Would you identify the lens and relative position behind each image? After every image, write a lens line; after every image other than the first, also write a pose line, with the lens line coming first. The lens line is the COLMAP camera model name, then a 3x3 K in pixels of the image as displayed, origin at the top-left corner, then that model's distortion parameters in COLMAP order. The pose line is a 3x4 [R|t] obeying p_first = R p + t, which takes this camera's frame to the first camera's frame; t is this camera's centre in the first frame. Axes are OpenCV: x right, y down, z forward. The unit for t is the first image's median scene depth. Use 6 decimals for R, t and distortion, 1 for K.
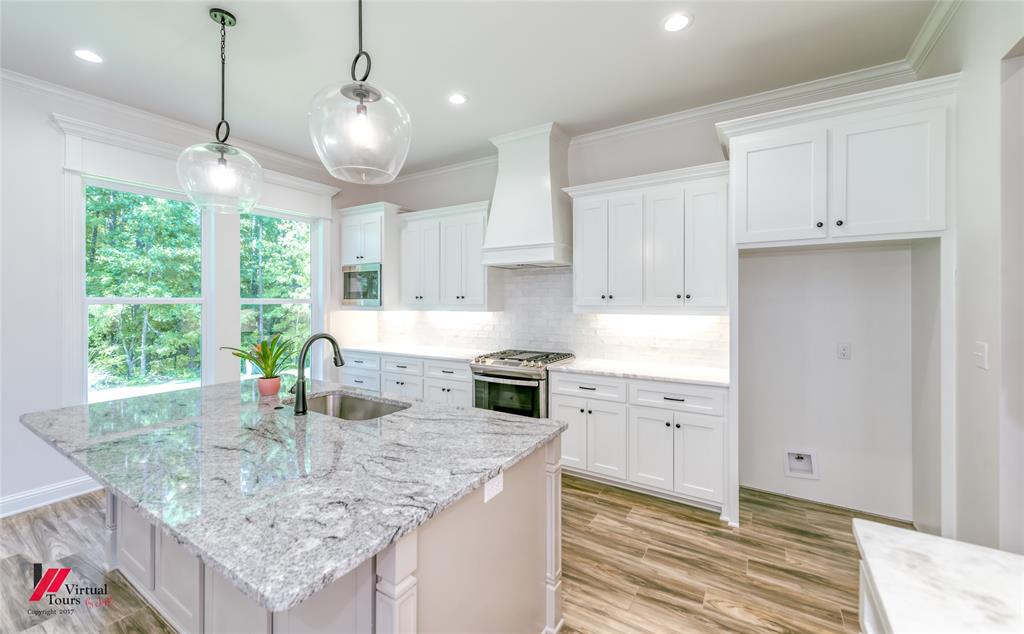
lens RADIAL K [[420.4, 0, 515.4], [0, 420.4, 297.2], [0, 0, 1]] dist [0.005089, -0.000038]
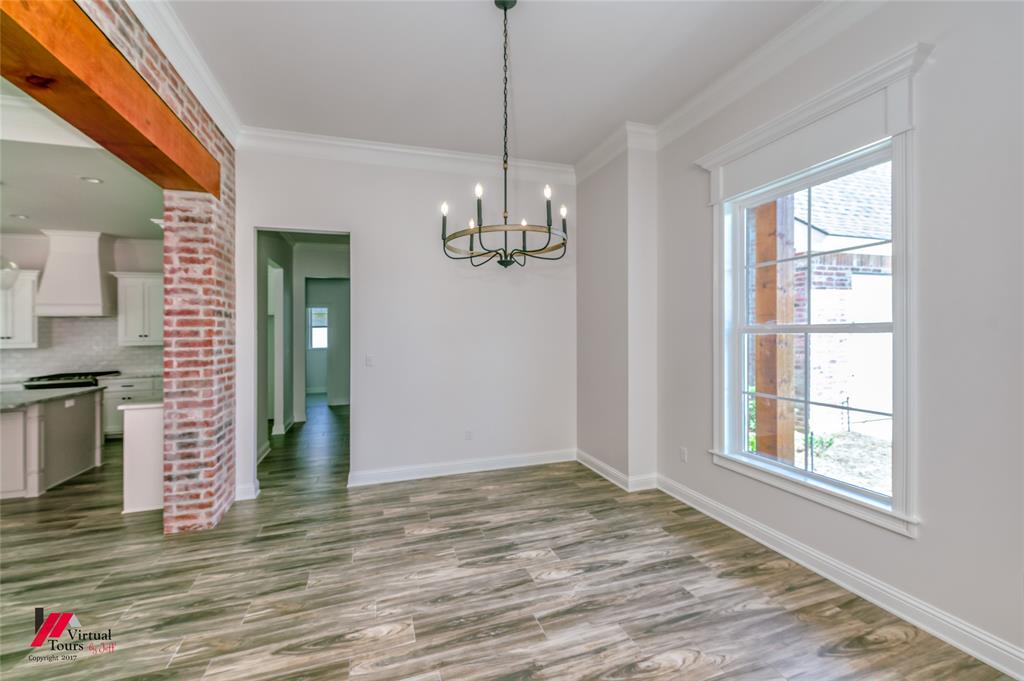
lens RADIAL K [[409.5, 0, 516.6], [0, 409.5, 335.2], [0, 0, 1]] dist [0.006874, -0.001250]
pose [[0.648401, -0.019917, 0.761039, -0.120473], [0.011541, 0.999800, 0.016333, -0.015846], [-0.761212, -0.001807, 0.648501, -1.721010]]
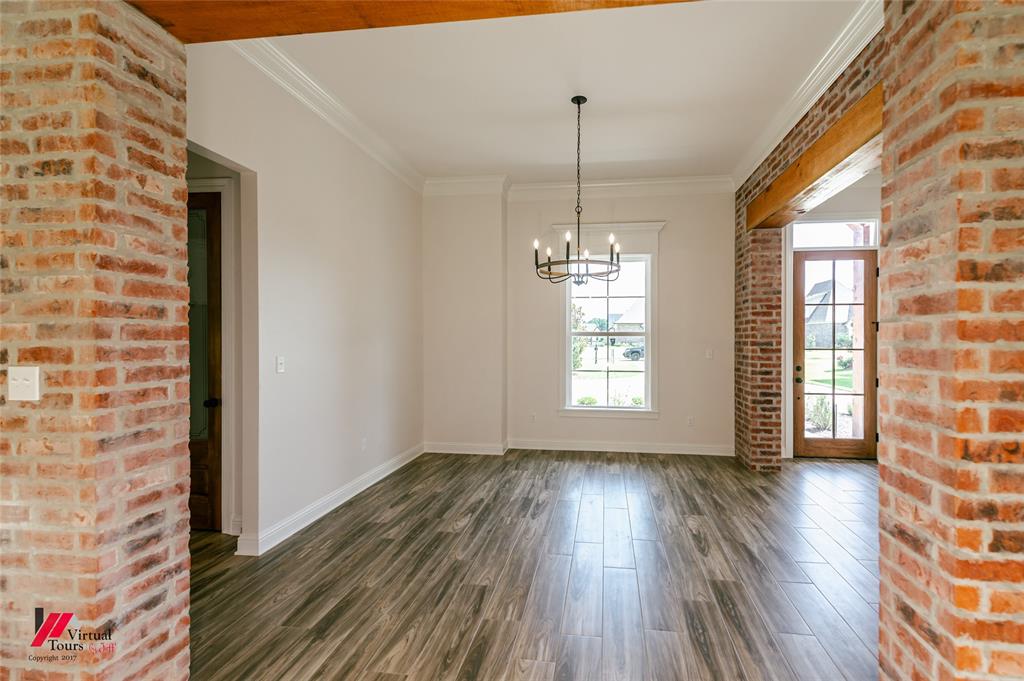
lens RADIAL K [[409.5, 0, 561.2], [0, 409.5, 346.8], [0, 0, 1]] dist [0.006874, -0.001250]
pose [[-0.420967, -0.027235, 0.906667, -0.569689], [-0.010256, 0.999628, 0.025265, 0.014093], [-0.907018, 0.001337, -0.421090, -0.588134]]
